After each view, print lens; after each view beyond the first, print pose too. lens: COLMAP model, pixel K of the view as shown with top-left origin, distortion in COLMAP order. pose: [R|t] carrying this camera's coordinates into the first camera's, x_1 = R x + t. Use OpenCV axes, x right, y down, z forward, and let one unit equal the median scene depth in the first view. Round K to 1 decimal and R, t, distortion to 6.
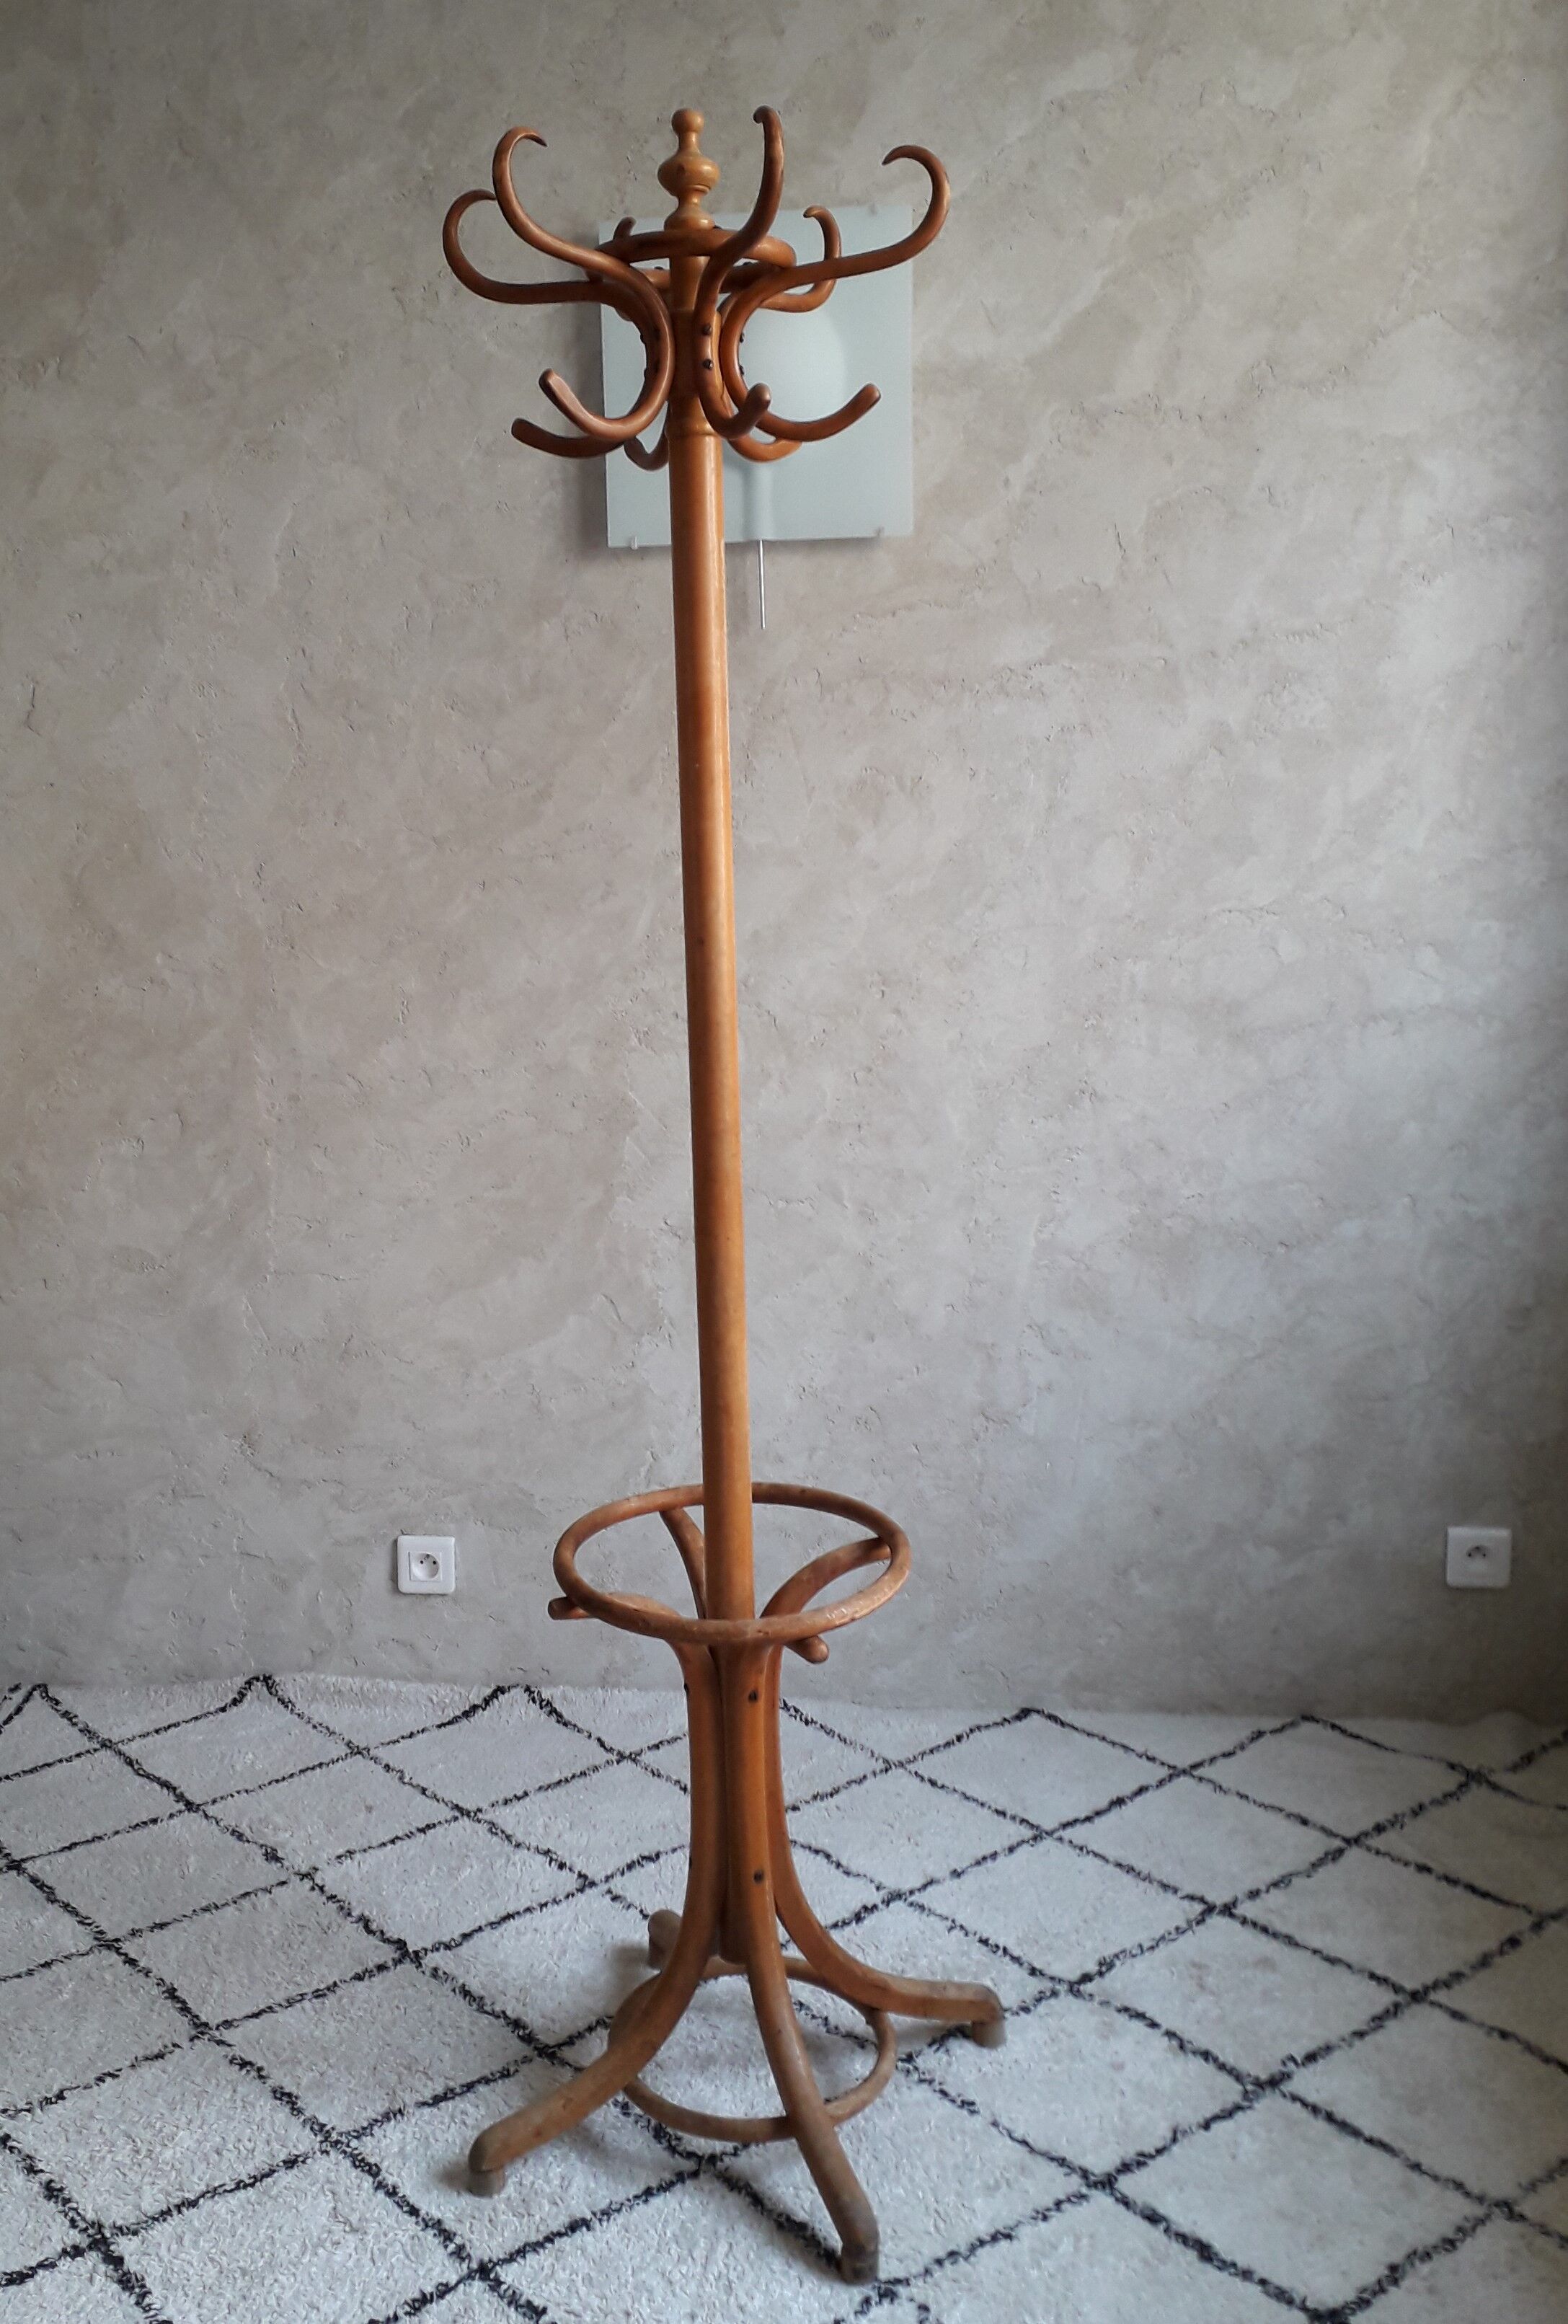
lens RADIAL K [[2011.6, 0, 713.7], [0, 2011.6, 1134.3], [0, 0, 1]] dist [0.097192, -0.202032]
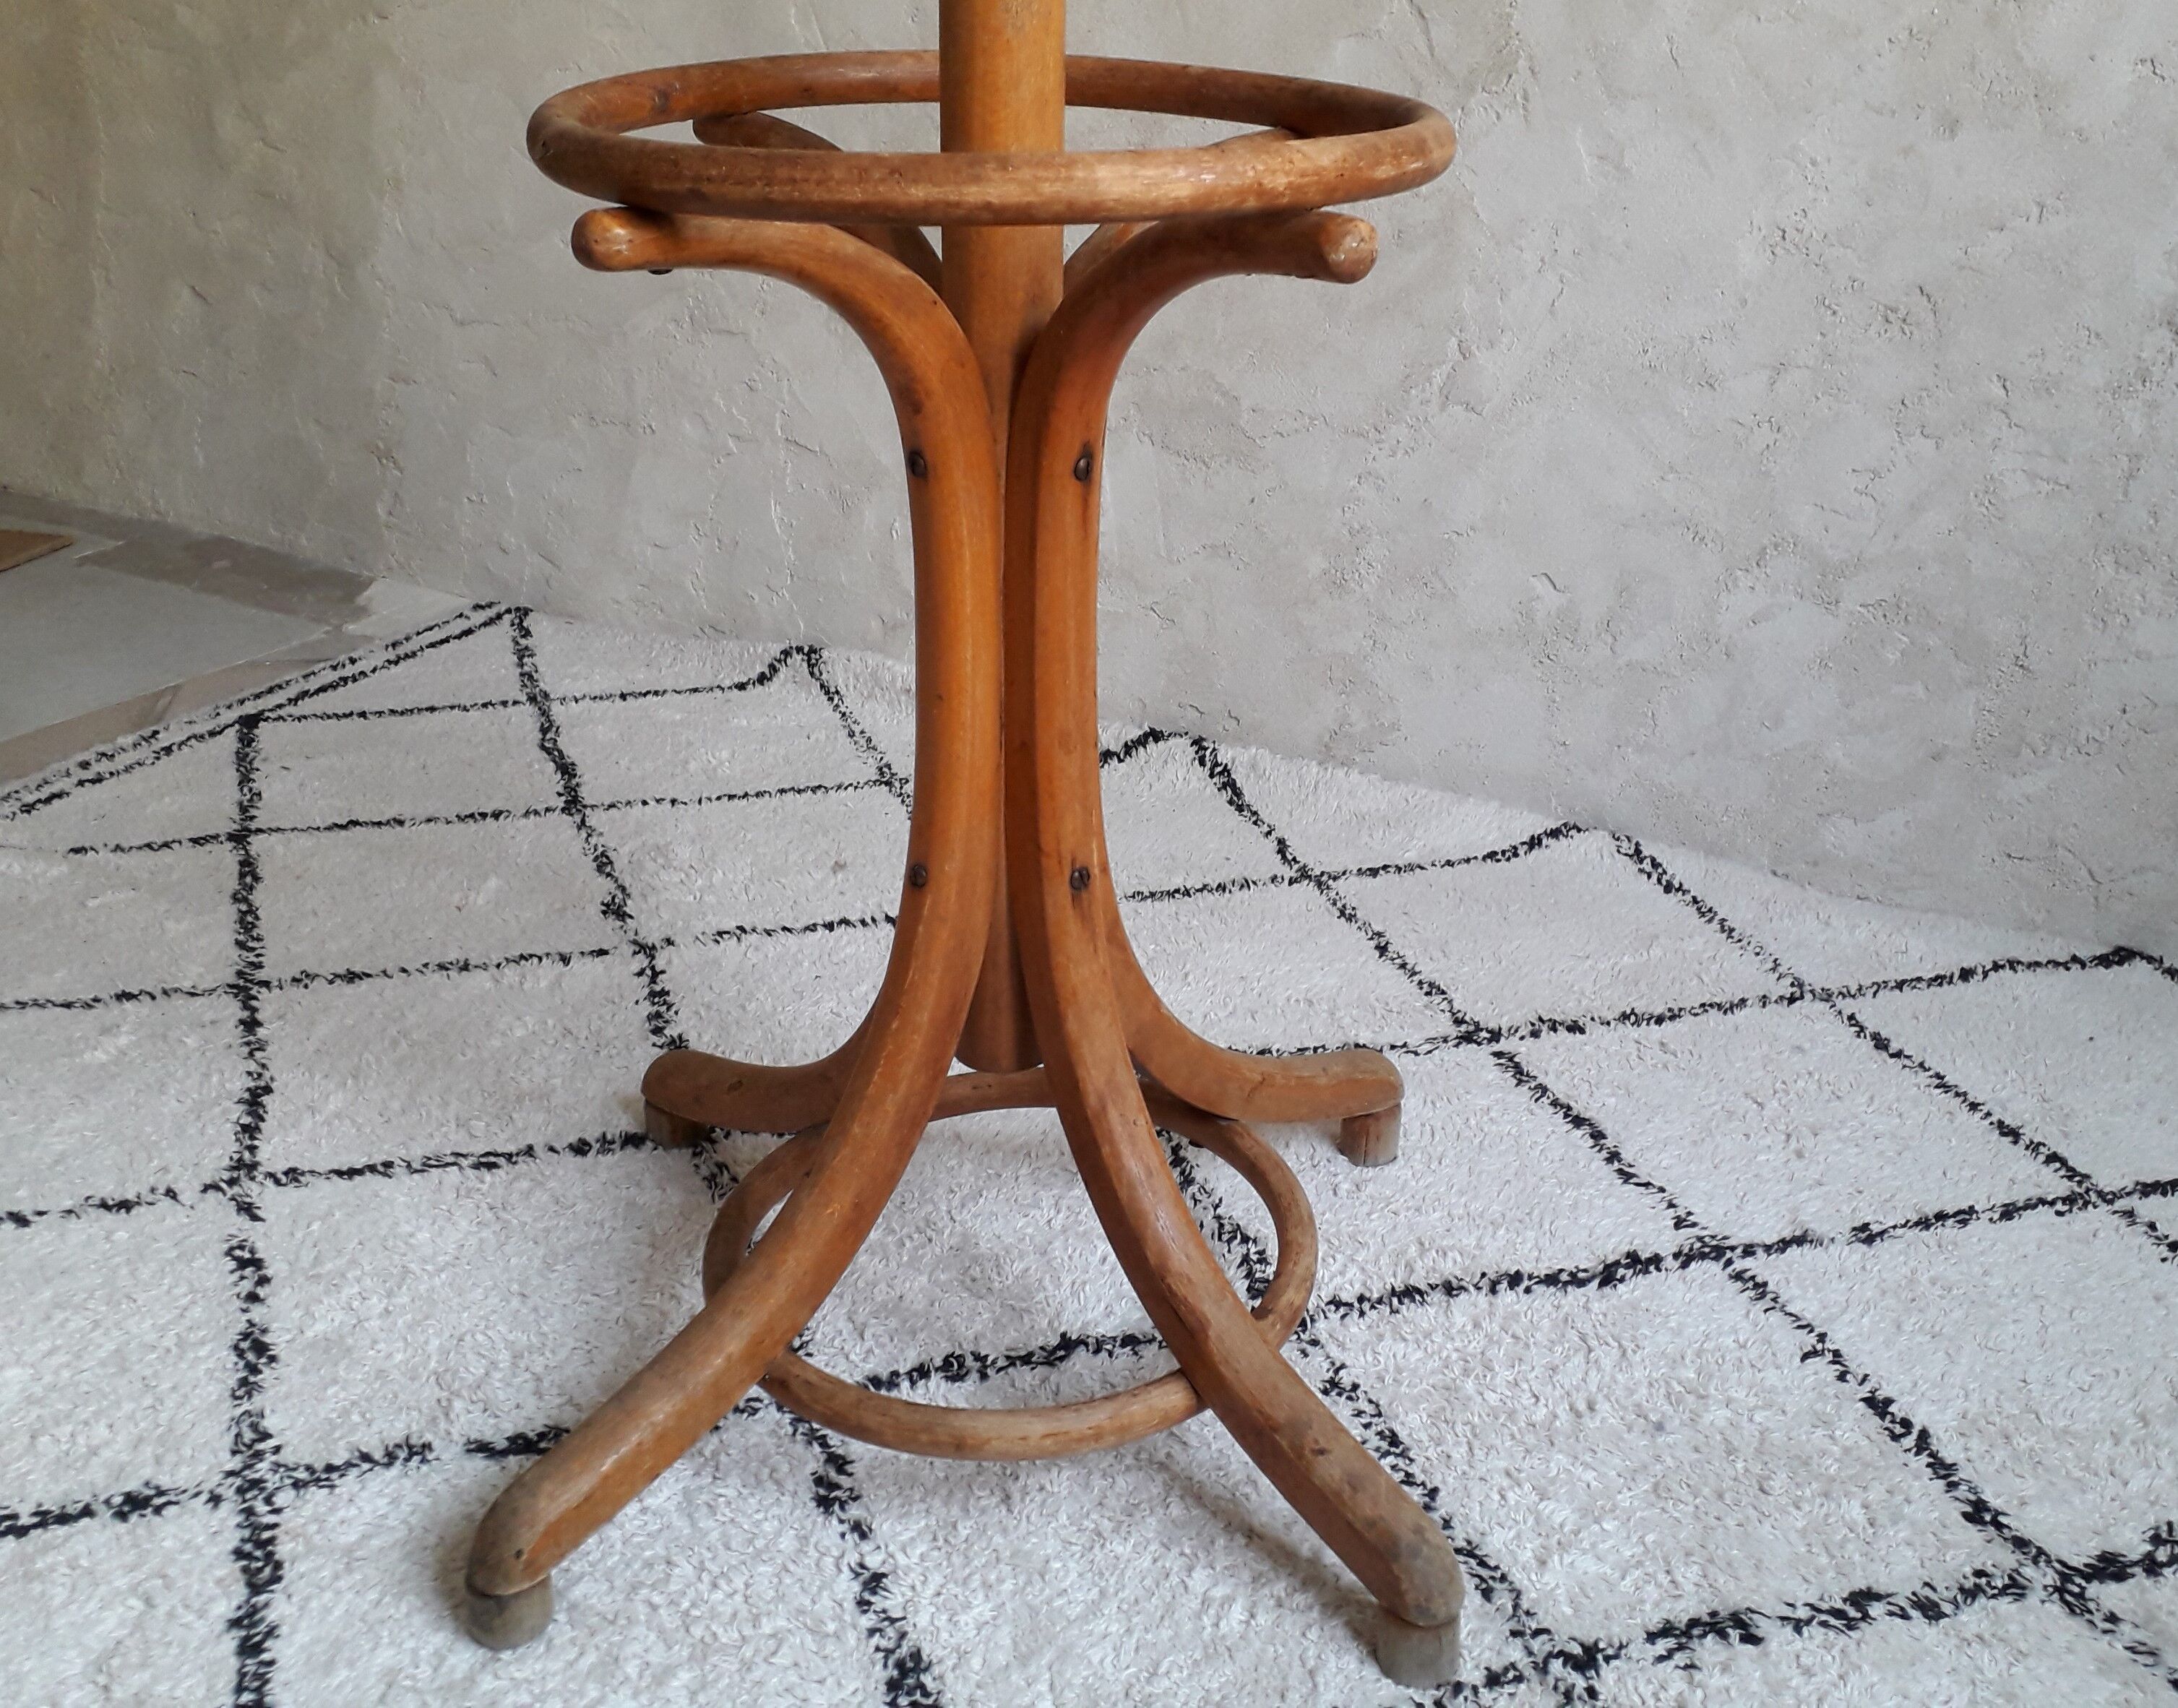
lens RADIAL K [[2107.2, 0, 1177.0], [0, 2107.2, 817.3], [0, 0, 1]] dist [0.116138, -0.240600]
pose [[0.939973, 0.185279, -0.286570, 0.084302], [-0.107916, 0.958064, 0.265456, 0.146815], [0.323736, -0.218596, 0.920549, 0.475087]]
